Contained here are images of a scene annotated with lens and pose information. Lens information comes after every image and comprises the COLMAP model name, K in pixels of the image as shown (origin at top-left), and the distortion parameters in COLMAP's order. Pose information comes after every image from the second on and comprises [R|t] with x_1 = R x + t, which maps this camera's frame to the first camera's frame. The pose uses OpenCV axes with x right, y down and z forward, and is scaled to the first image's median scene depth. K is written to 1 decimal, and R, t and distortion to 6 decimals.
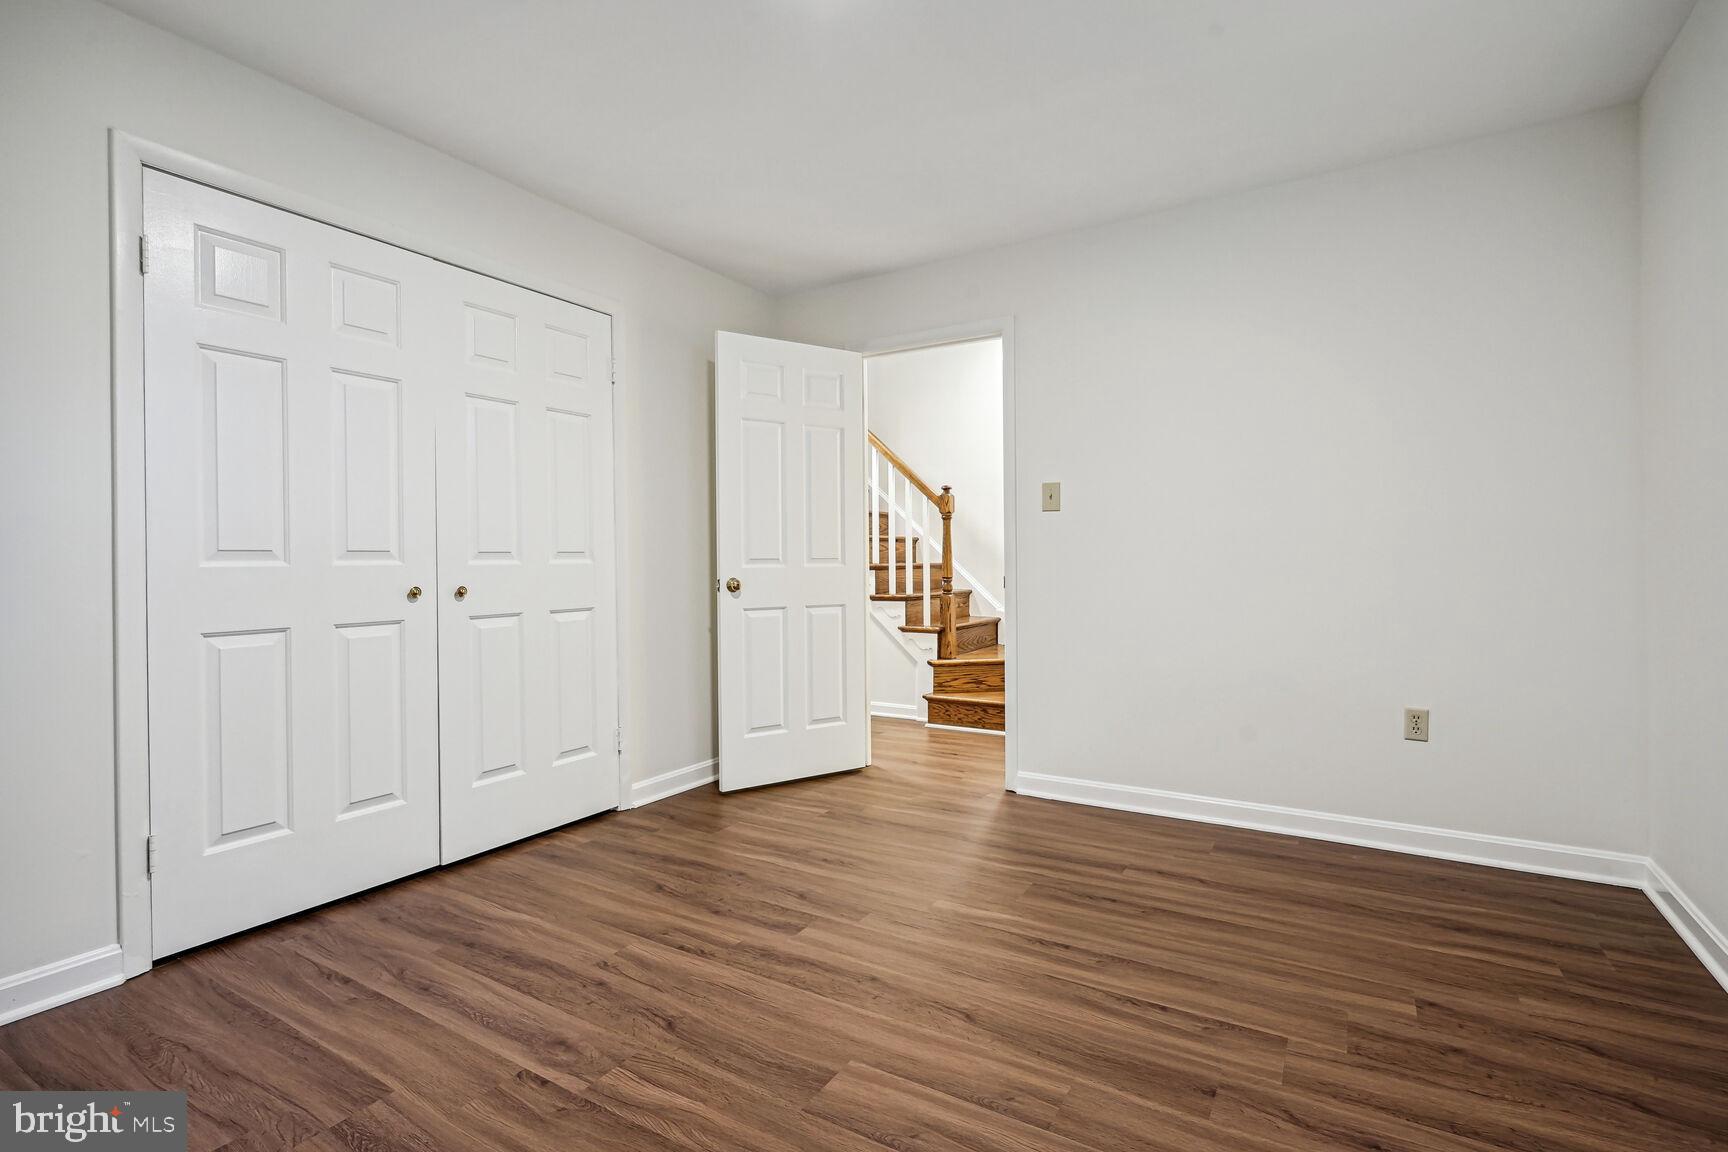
lens RADIAL K [[807.1, 0, 868.8], [0, 807.1, 572.4], [0, 0, 1]] dist [-0.002631, 0.000735]
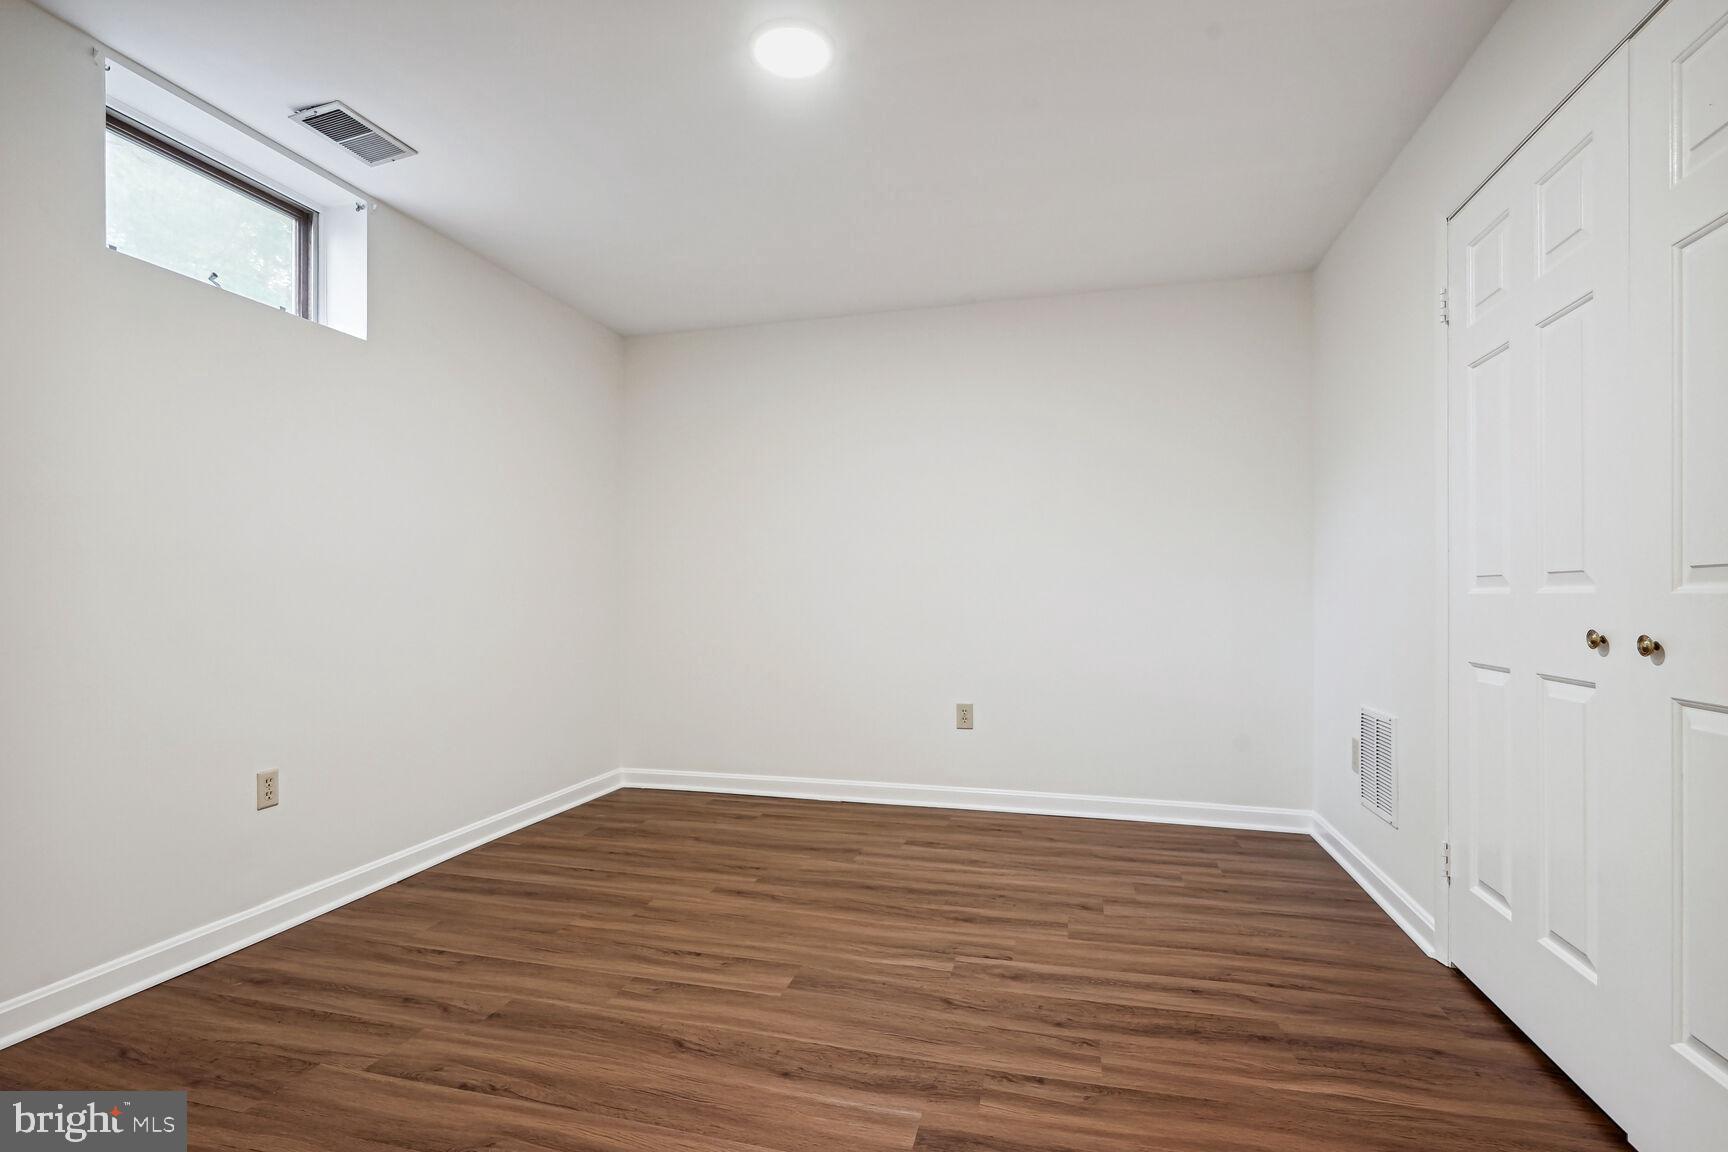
lens RADIAL K [[807.1, 0, 872.5], [0, 807.1, 584.2], [0, 0, 1]] dist [-0.002631, 0.000735]
pose [[-0.956628, 0.006086, -0.291247, 0.176172], [0.005850, 0.999981, 0.001683, -0.032245], [0.291252, -0.000094, -0.956646, 1.950672]]
